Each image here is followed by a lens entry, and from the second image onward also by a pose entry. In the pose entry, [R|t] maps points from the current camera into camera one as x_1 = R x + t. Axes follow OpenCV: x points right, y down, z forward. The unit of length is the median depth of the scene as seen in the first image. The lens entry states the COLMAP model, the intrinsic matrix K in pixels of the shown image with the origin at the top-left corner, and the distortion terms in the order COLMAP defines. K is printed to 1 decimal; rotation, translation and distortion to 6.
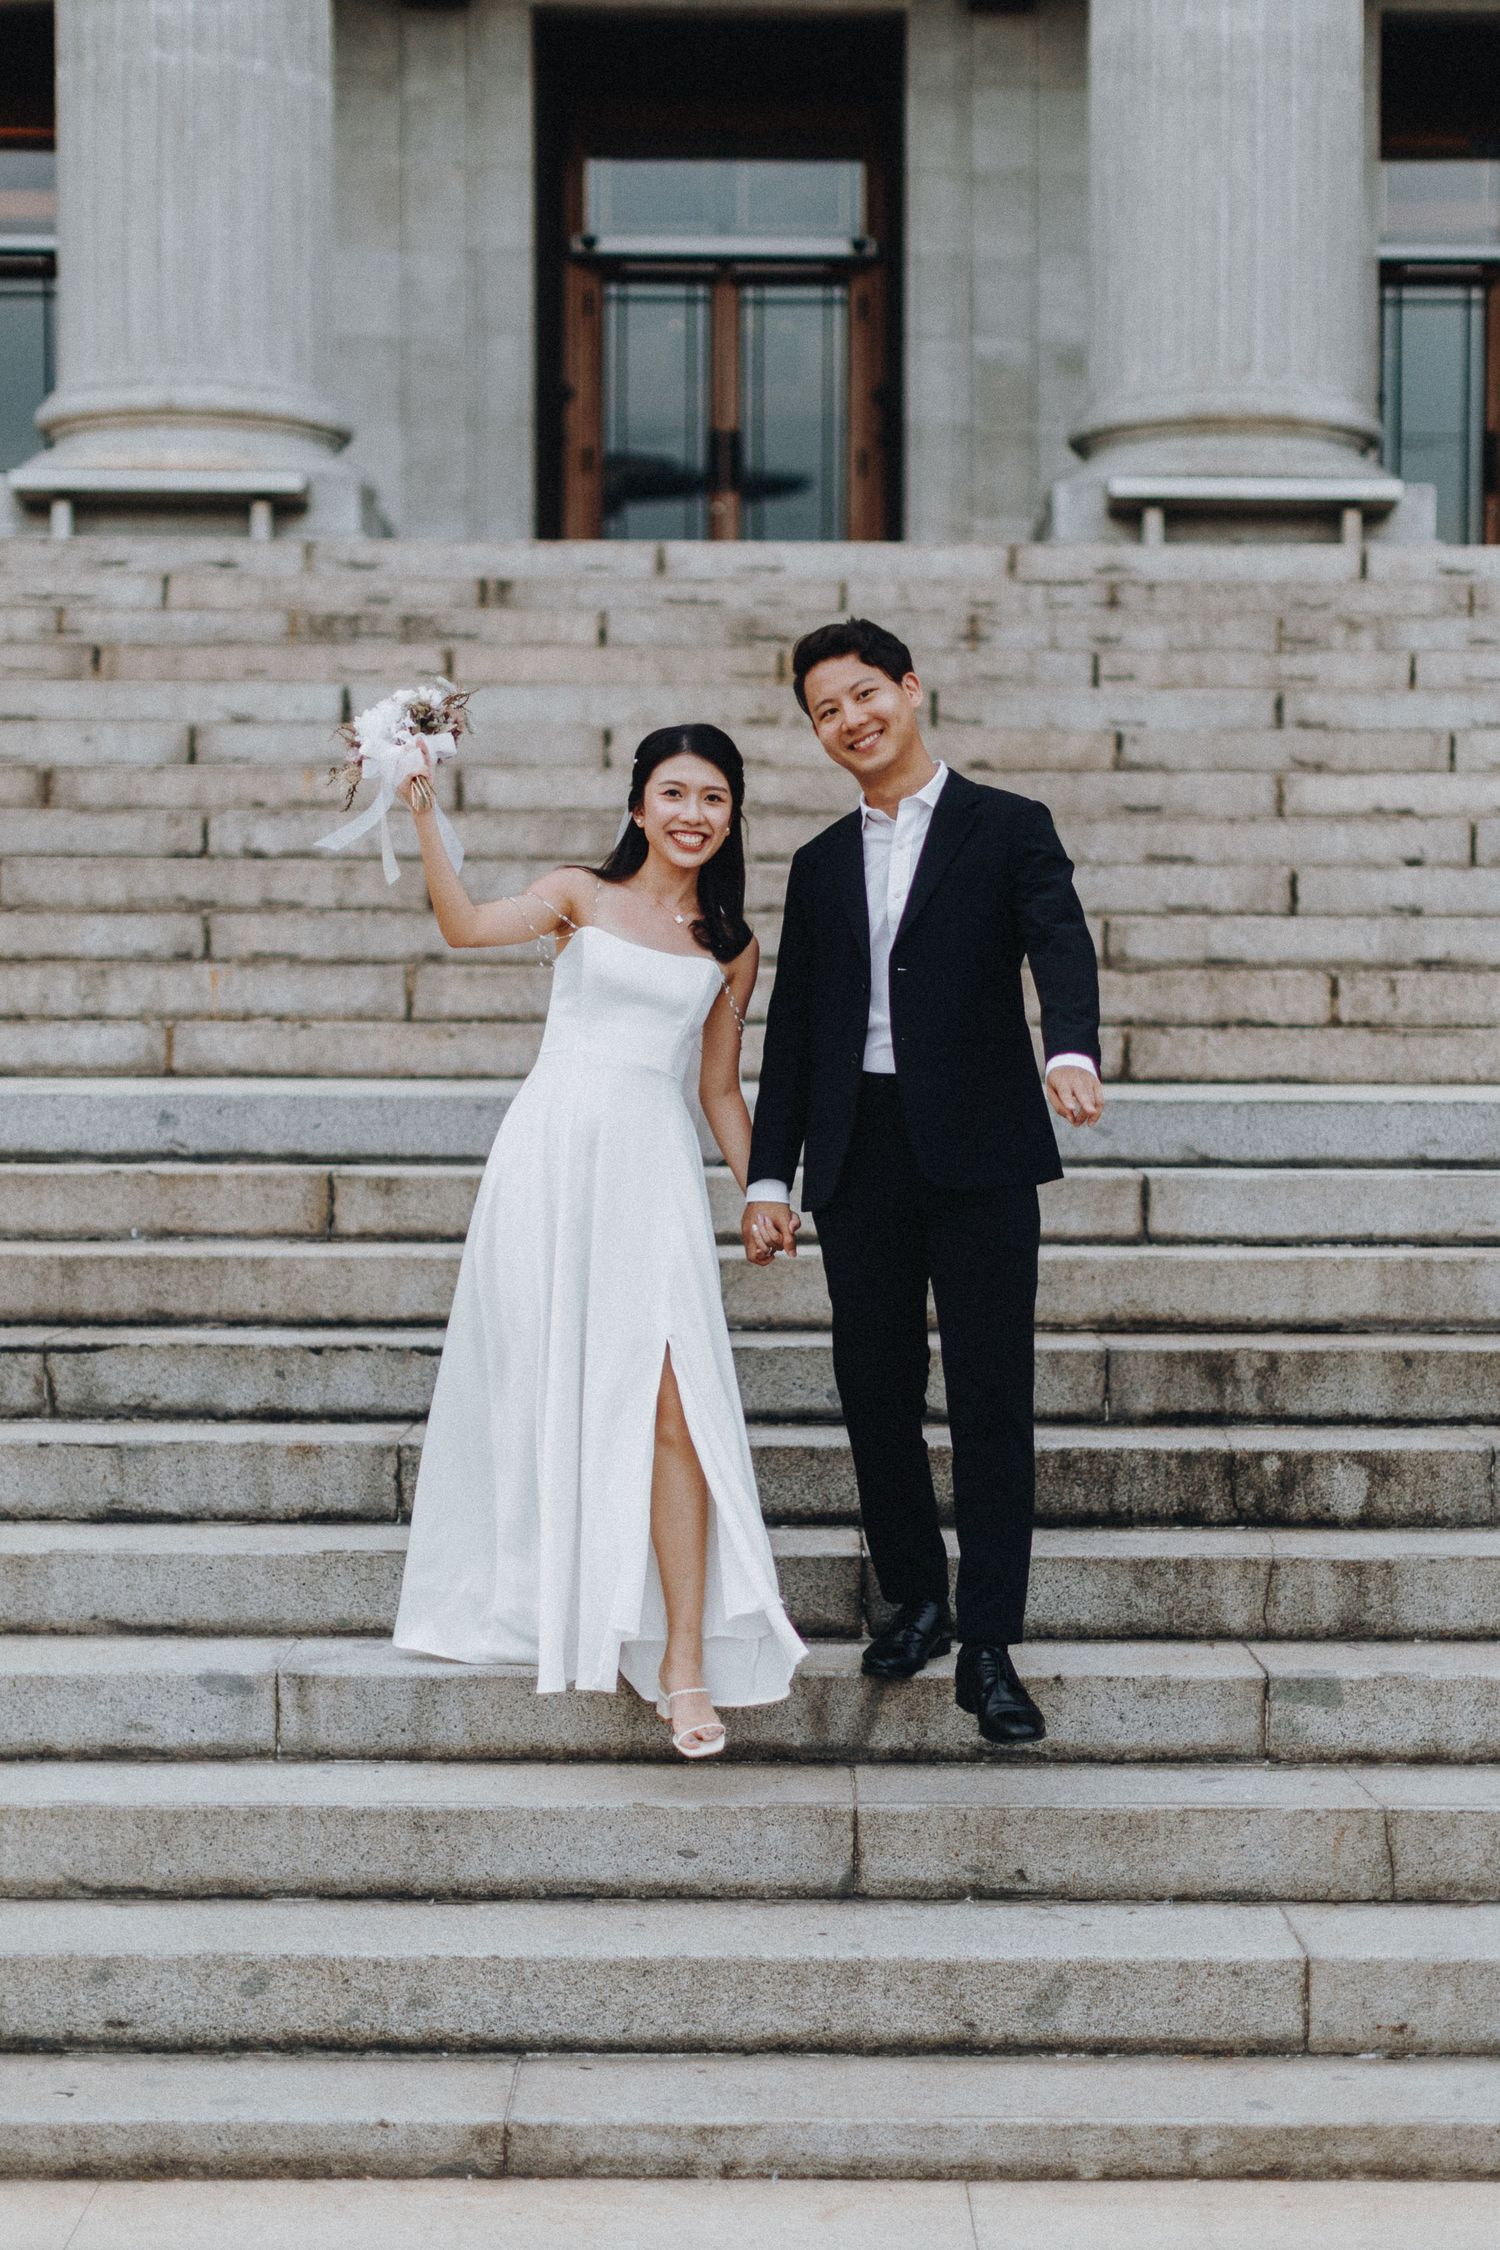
lens RADIAL K [[3843.9, 0, 753.0], [0, 3843.9, 1236.1], [0, 0, 1]] dist [-0.001953, -0.001374]
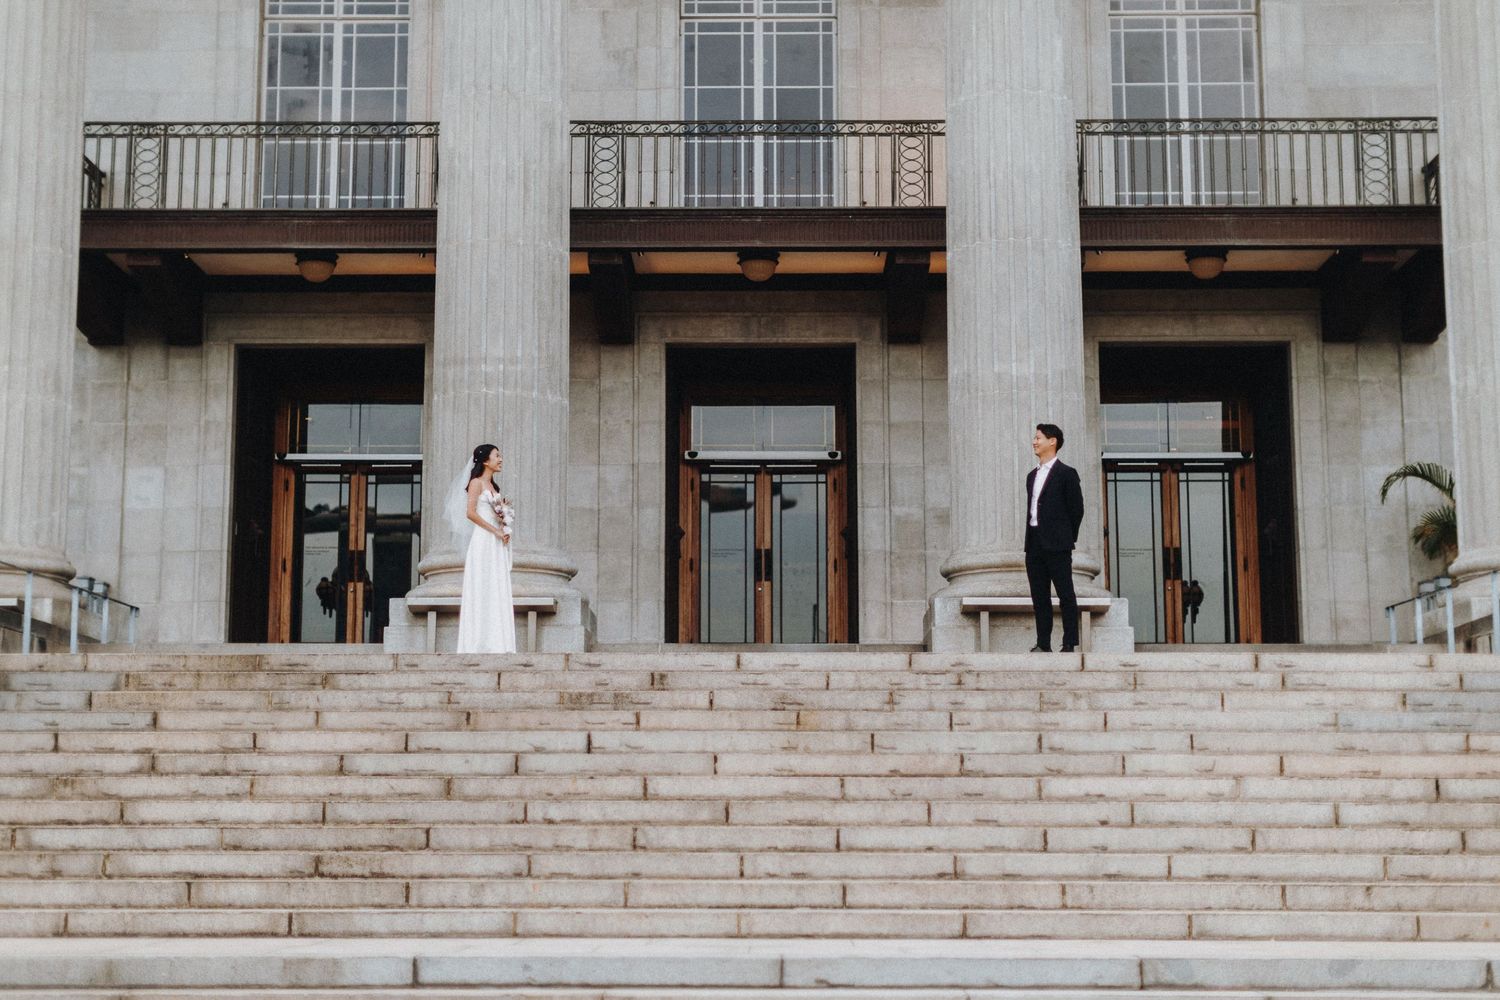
lens RADIAL K [[2135.0, 0, 750.0], [0, 2135.0, 500.0], [0, 0, 1]] dist [0.008189, 0.068442]
pose [[0.999922, -0.003733, -0.011892, -0.004934], [0.001068, 0.976251, -0.216640, -0.016066], [0.012418, 0.216611, 0.976179, -0.156614]]
